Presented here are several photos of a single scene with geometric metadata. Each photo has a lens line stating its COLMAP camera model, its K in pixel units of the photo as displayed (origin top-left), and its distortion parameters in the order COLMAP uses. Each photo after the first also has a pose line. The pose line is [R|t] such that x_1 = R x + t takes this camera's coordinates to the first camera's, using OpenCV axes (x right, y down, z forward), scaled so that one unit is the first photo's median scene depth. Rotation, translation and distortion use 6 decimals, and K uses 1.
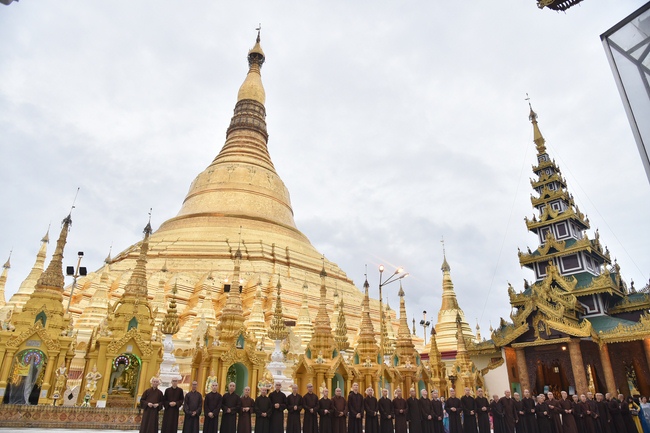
lens RADIAL K [[432.0, 0, 316.7], [0, 432.0, 219.4], [0, 0, 1]] dist [-0.046466, 0.006936]
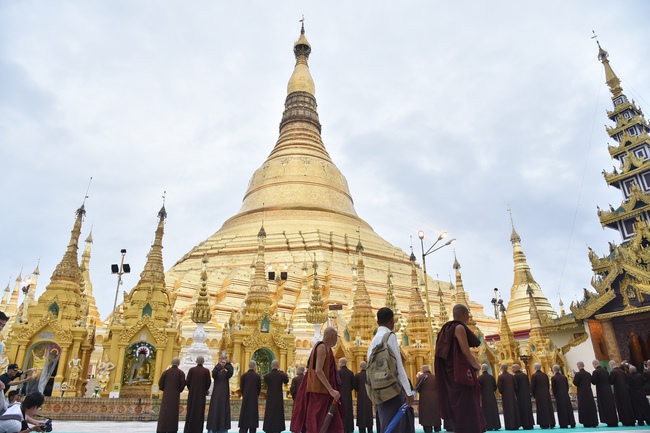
lens RADIAL K [[432.0, 0, 316.7], [0, 432.0, 219.4], [0, 0, 1]] dist [-0.046466, 0.006936]
pose [[0.981884, -0.093131, -0.165015, 0.064218], [0.095200, 0.995447, 0.004655, 0.042266], [0.163831, -0.020280, 0.986280, 0.074831]]
